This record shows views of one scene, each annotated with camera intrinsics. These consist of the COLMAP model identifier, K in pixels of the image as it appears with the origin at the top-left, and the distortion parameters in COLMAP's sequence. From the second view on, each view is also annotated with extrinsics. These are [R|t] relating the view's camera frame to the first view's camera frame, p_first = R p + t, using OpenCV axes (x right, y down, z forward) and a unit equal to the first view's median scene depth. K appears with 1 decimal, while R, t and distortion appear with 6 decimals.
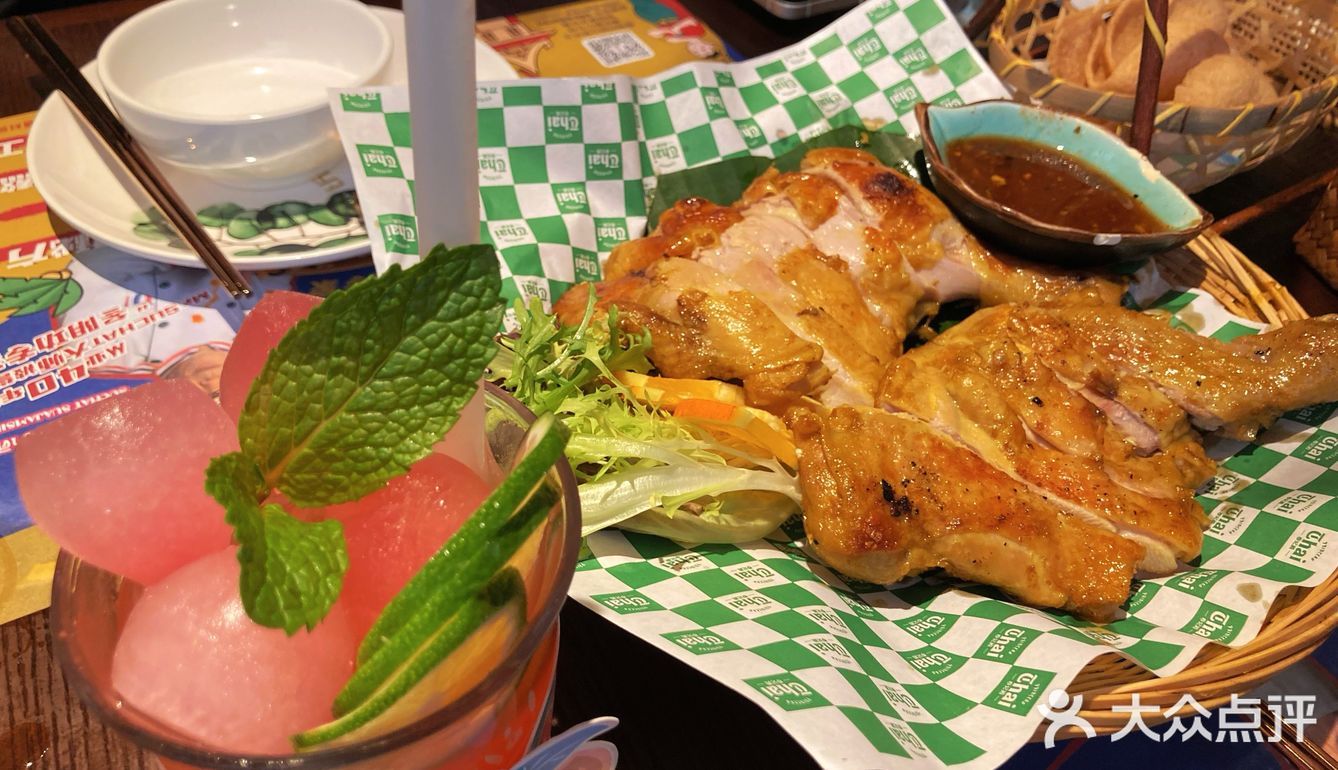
lens RADIAL K [[1131.1, 0, 669.0], [0, 1131.1, 385.0], [0, 0, 1]] dist [-0.046186, 0.000004]
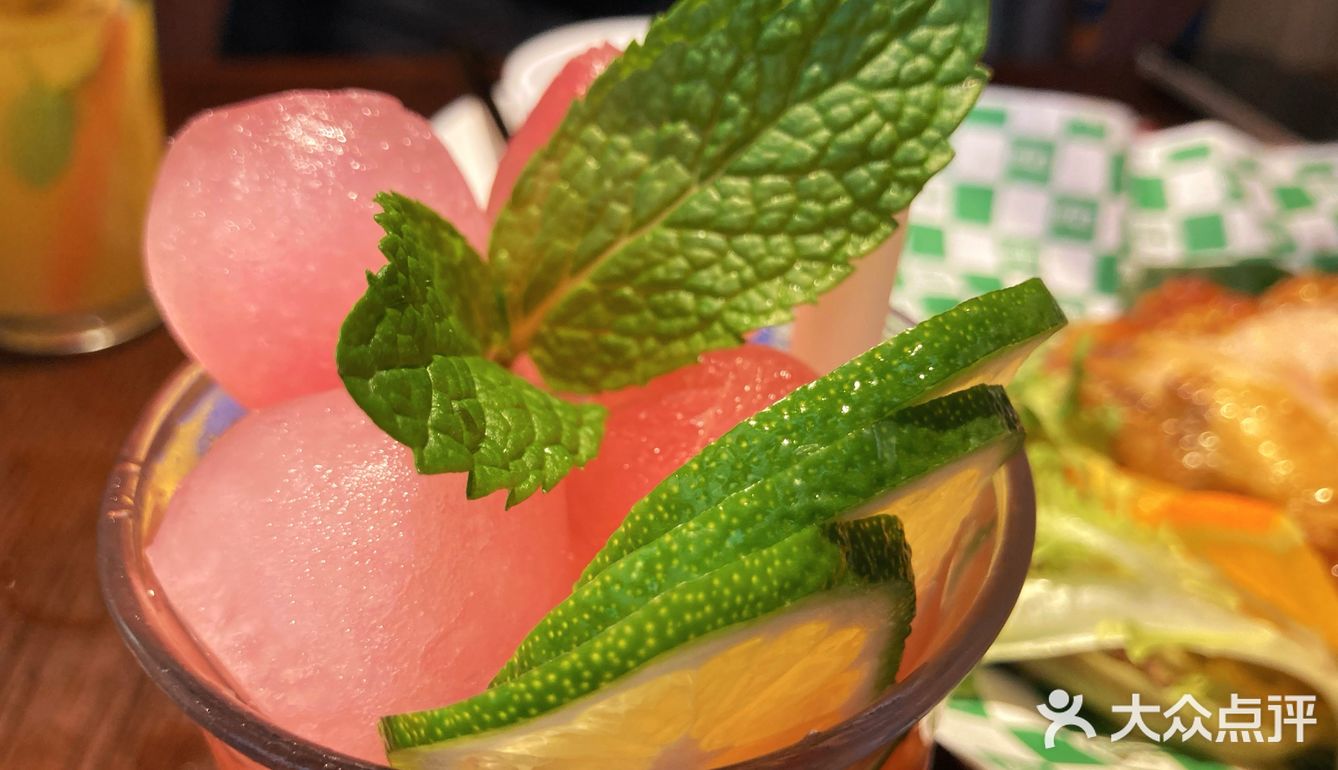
lens RADIAL K [[1138.8, 0, 682.4], [0, 1138.8, 385.6], [0, 0, 1]] dist [0.092890, -0.371779]
pose [[0.930399, 0.188945, -0.314097, -0.077466], [-0.251703, 0.952263, -0.172745, 0.201932], [0.266464, 0.239781, 0.933543, 0.472774]]
